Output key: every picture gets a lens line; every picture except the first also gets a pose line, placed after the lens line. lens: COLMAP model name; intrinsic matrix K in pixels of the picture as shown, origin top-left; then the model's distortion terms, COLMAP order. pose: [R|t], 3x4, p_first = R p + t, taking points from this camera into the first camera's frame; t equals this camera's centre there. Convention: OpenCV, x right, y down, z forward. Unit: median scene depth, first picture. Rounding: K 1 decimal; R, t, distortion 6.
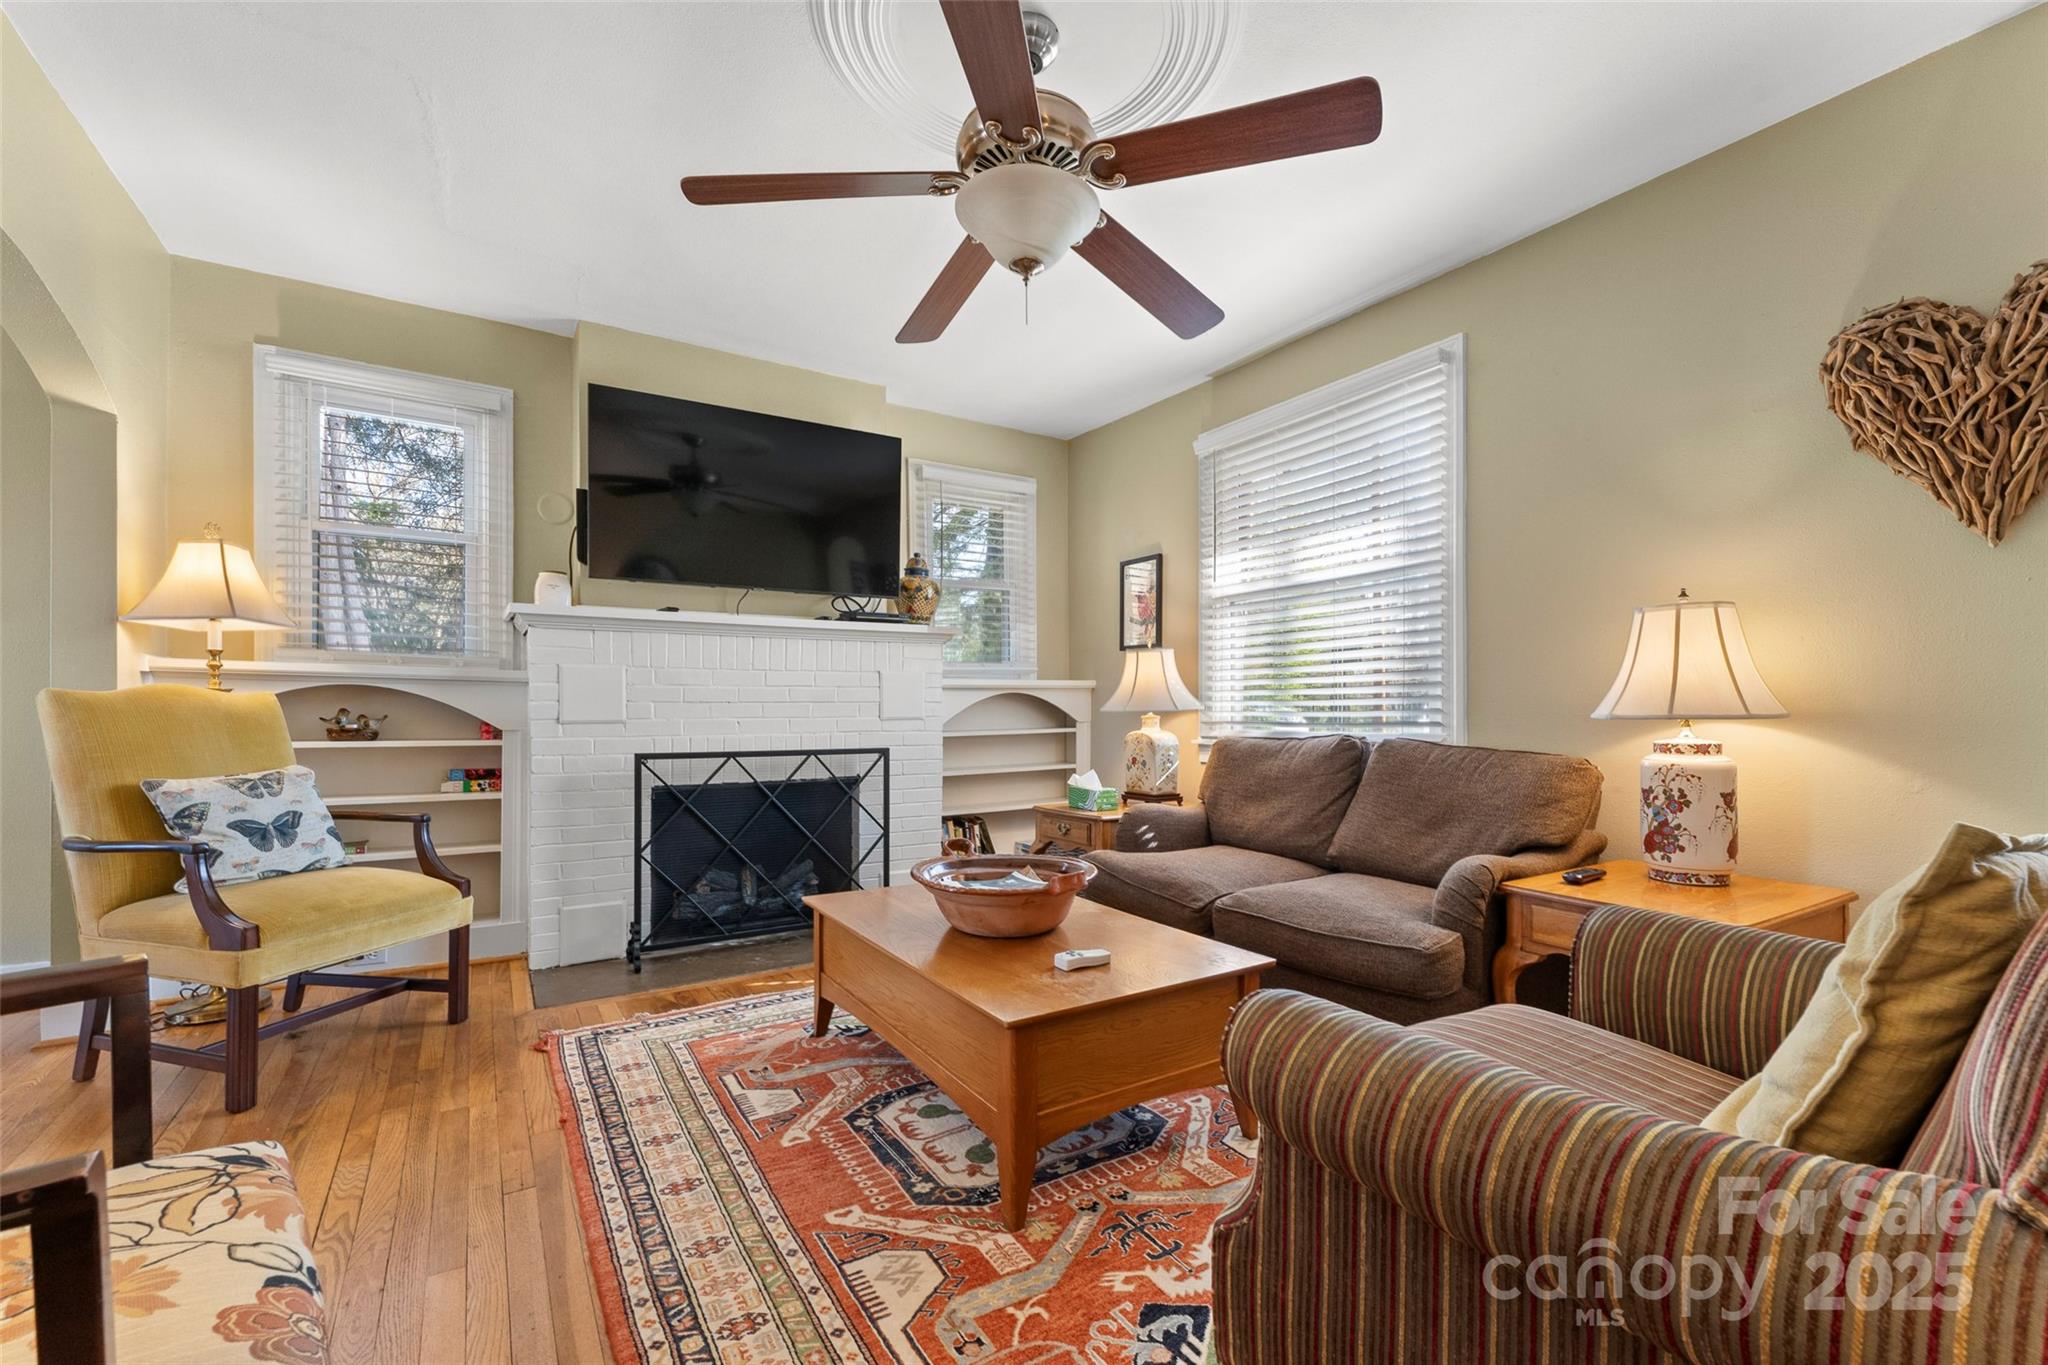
lens RADIAL K [[860.3, 0, 1018.4], [0, 860.3, 721.2], [0, 0, 1]] dist [0.000005, 0.000005]
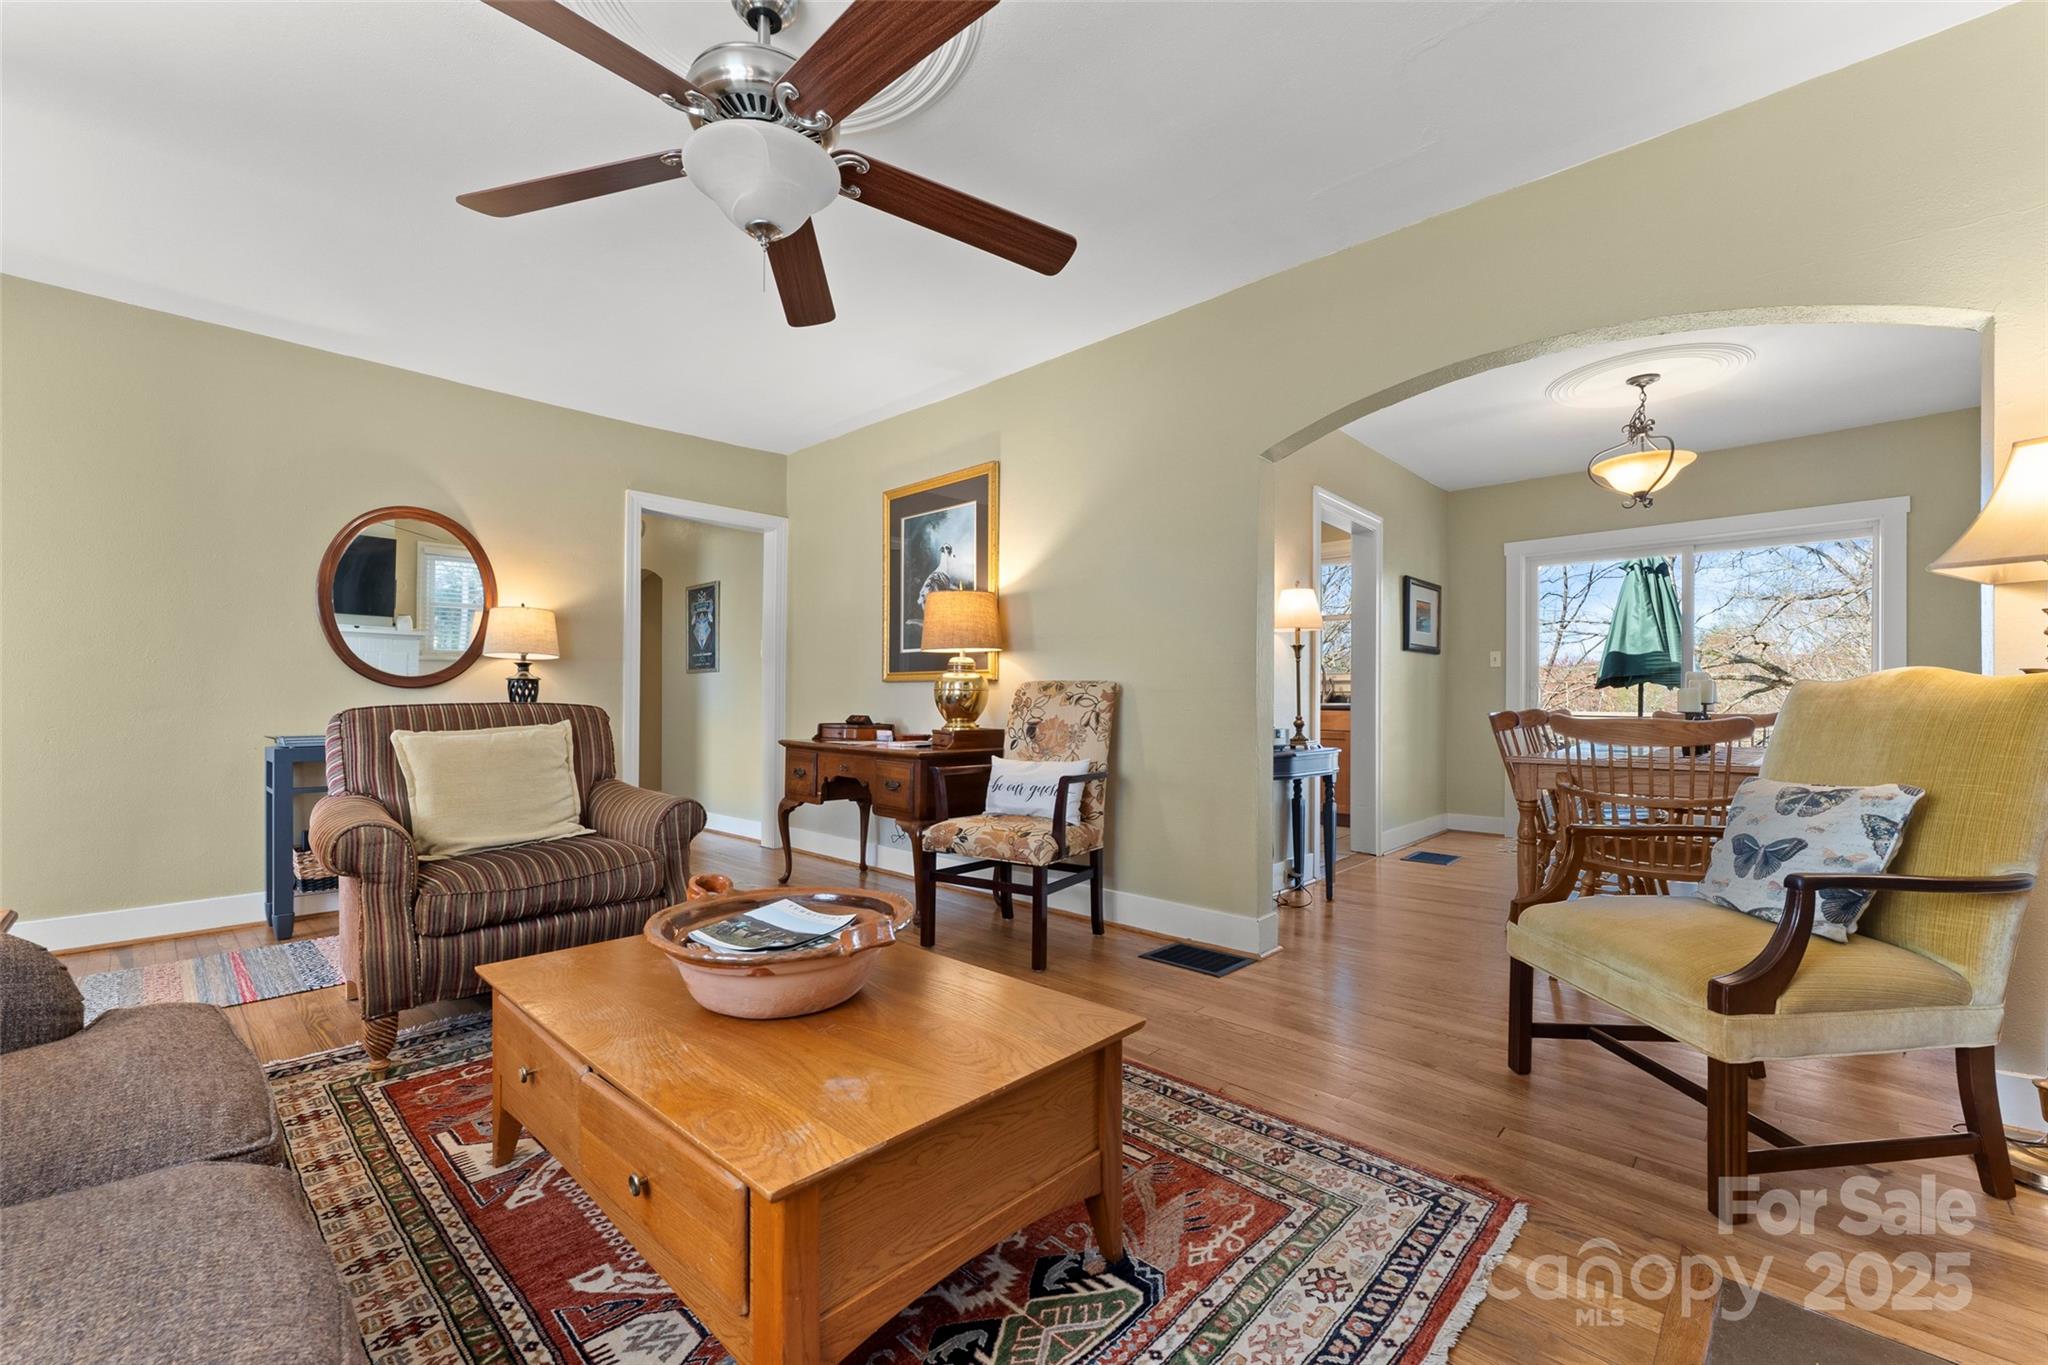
lens RADIAL K [[845.0, 0, 1023.3], [0, 845.0, 690.5], [0, 0, 1]] dist [0.000307, 0.000041]
pose [[-0.968152, -0.005588, -0.250302, -0.023959], [-0.005186, 0.999984, -0.002268, -0.016044], [0.250311, -0.000897, -0.968165, 1.416606]]
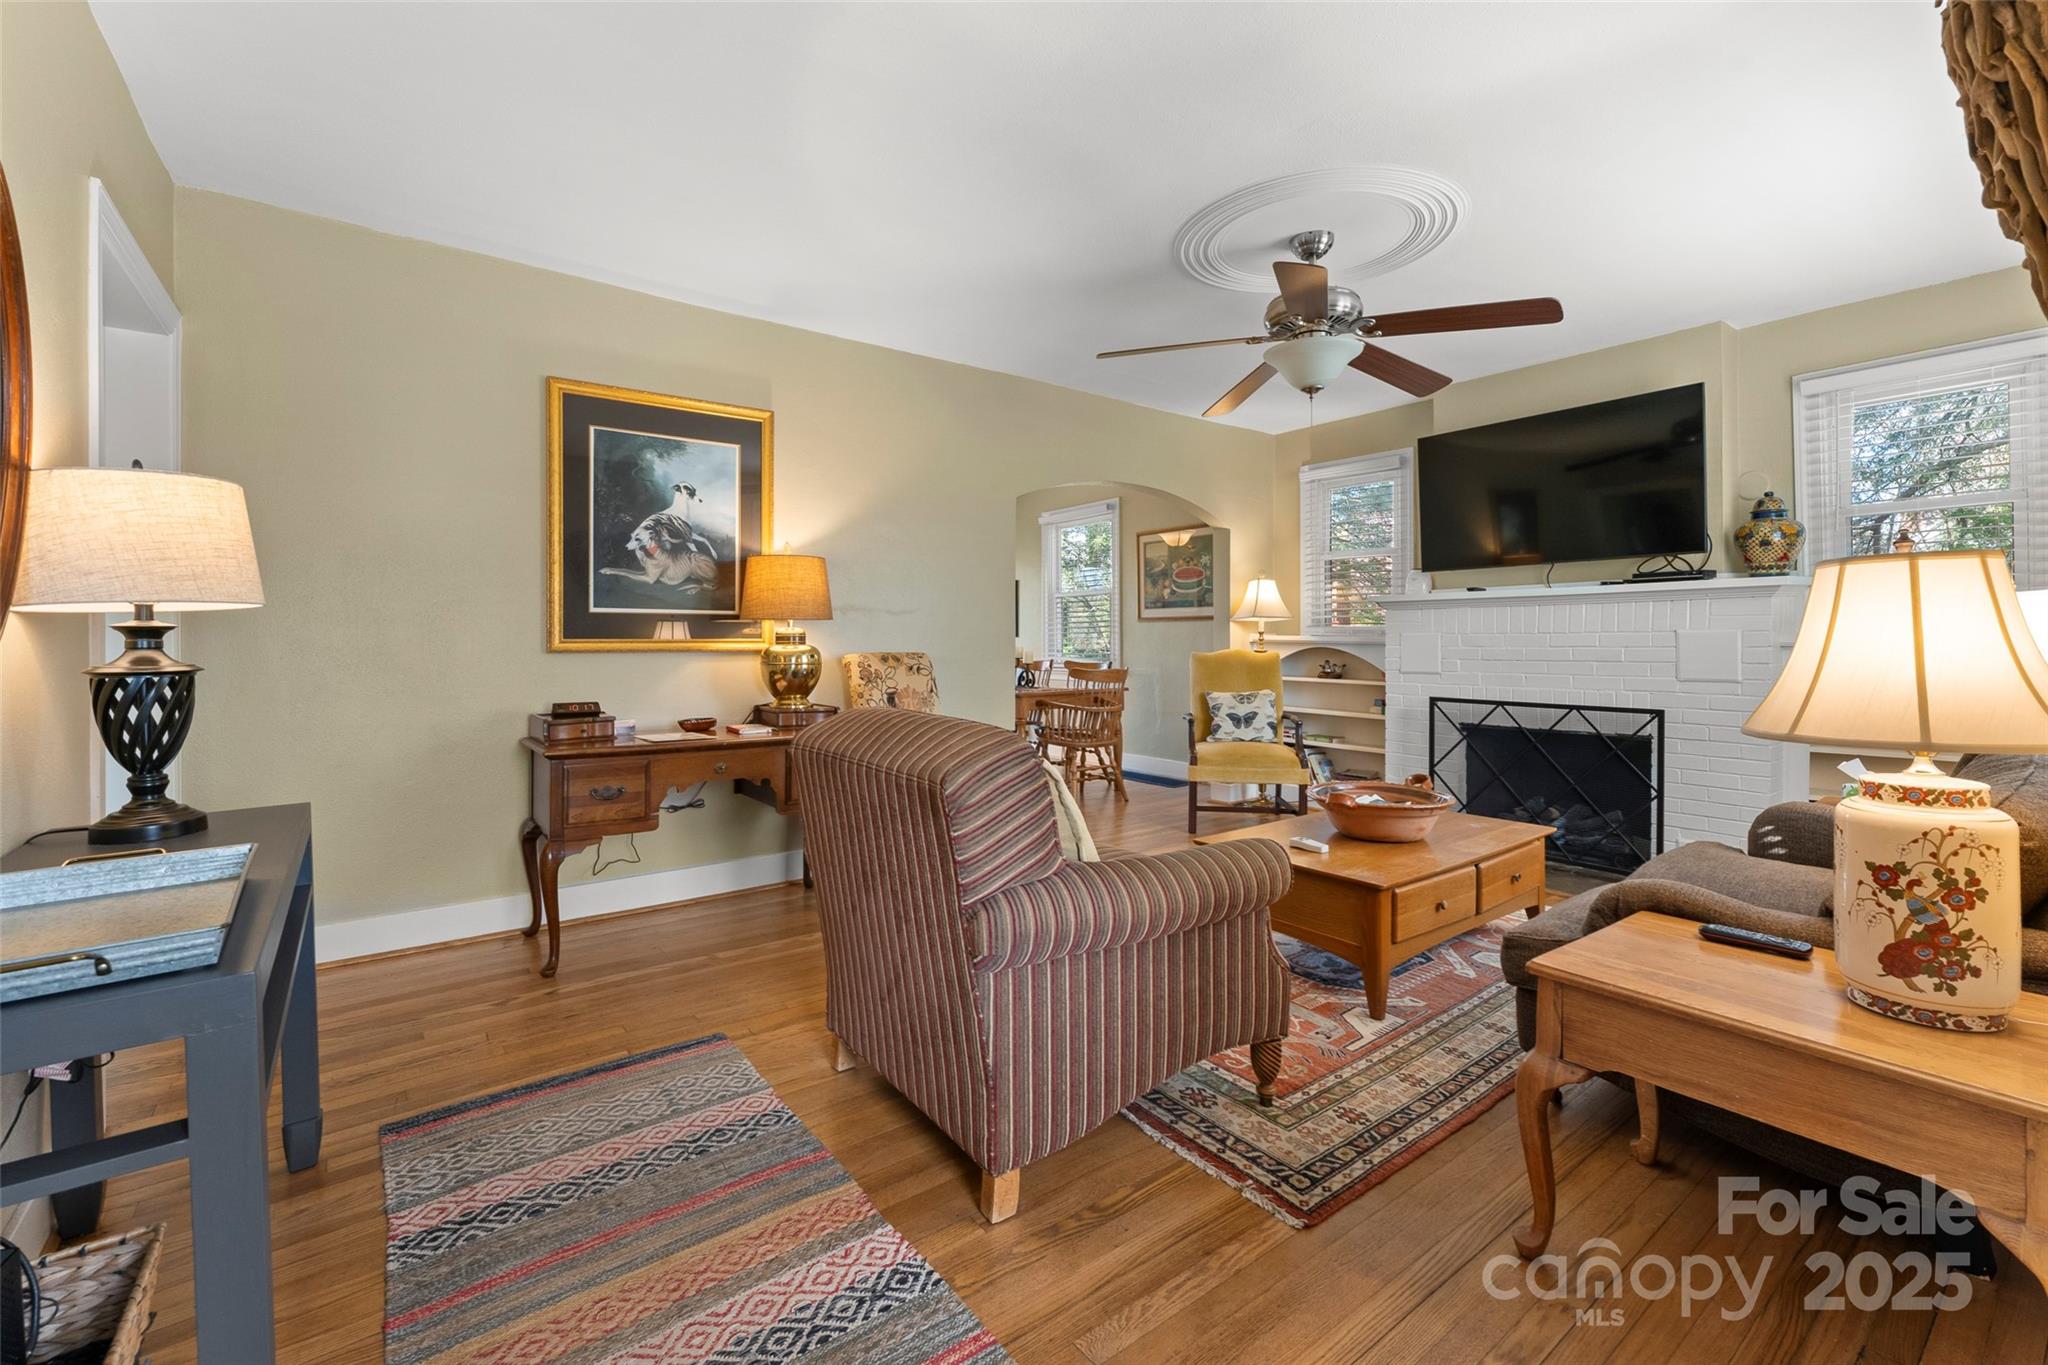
lens RADIAL K [[864.5, 0, 1017.1], [0, 864.5, 635.0], [0, 0, 1]] dist [-0.000084, -0.000038]
pose [[0.086629, -0.002000, -0.996239, 1.078835], [-0.009426, 0.999952, -0.002827, -0.062432], [0.996196, 0.009636, 0.086606, 0.238154]]
